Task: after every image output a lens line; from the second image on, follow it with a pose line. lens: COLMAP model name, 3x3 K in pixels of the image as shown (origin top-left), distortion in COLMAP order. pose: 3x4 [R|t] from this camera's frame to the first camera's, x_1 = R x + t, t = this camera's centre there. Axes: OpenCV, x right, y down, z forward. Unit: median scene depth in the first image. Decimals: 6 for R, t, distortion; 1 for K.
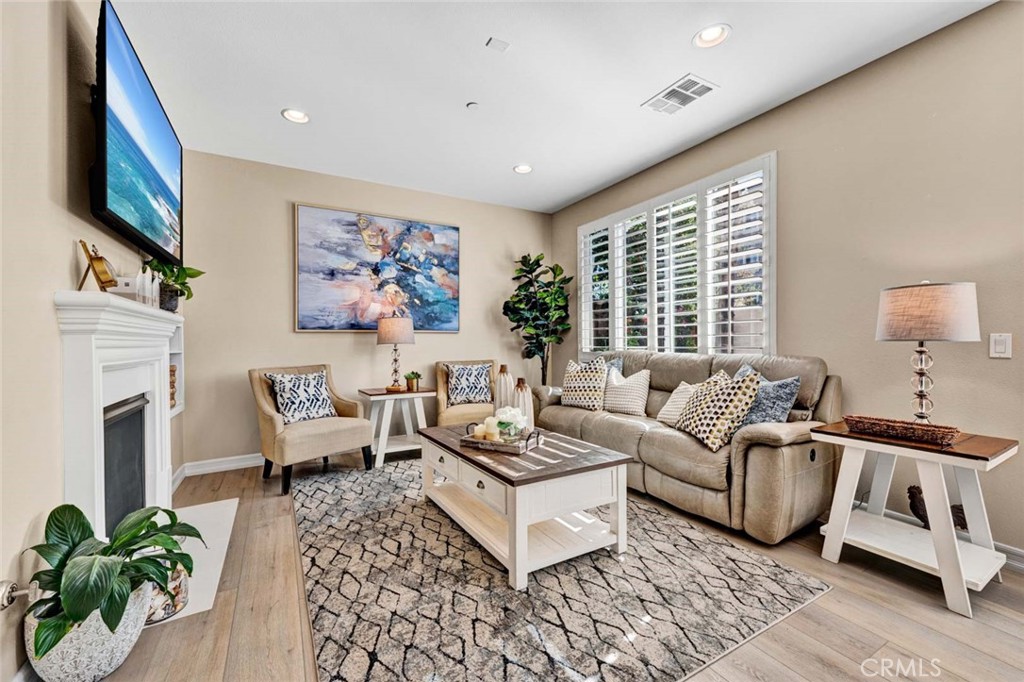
lens RADIAL K [[395.2, 0, 529.5], [0, 395.2, 336.8], [0, 0, 1]] dist [0.016236, -0.000072]
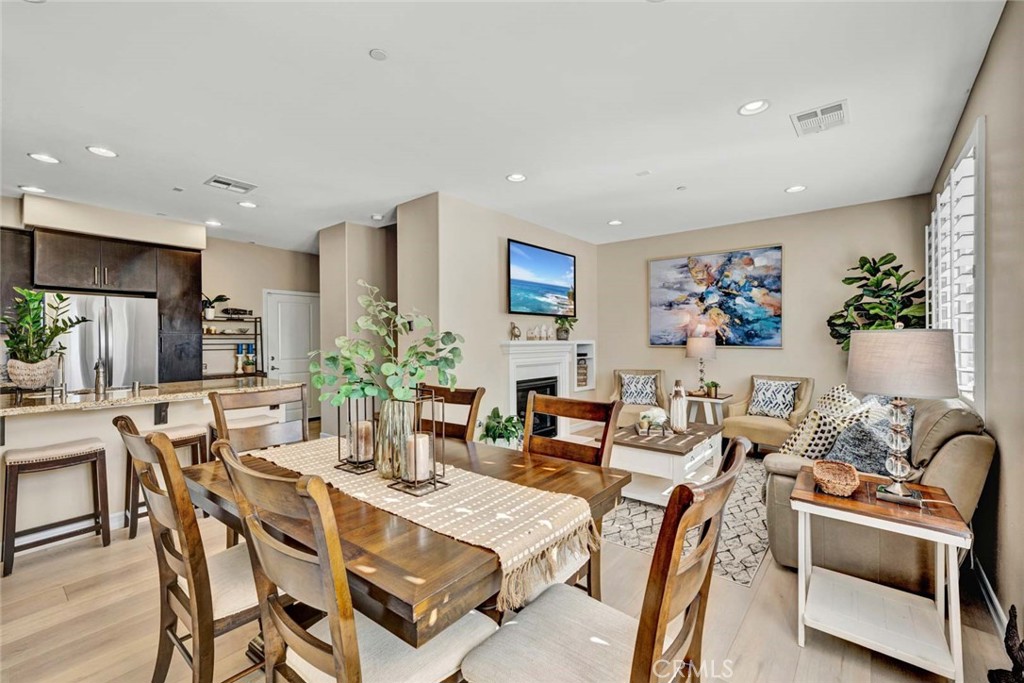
lens RADIAL K [[419.2, 0, 541.7], [0, 419.2, 349.9], [0, 0, 1]] dist [0.001048, 0.000021]
pose [[0.426732, 0.028240, -0.903937, 0.644880], [0.000925, 0.999498, 0.031662, -0.049963], [0.904378, -0.014347, 0.426492, -0.034658]]
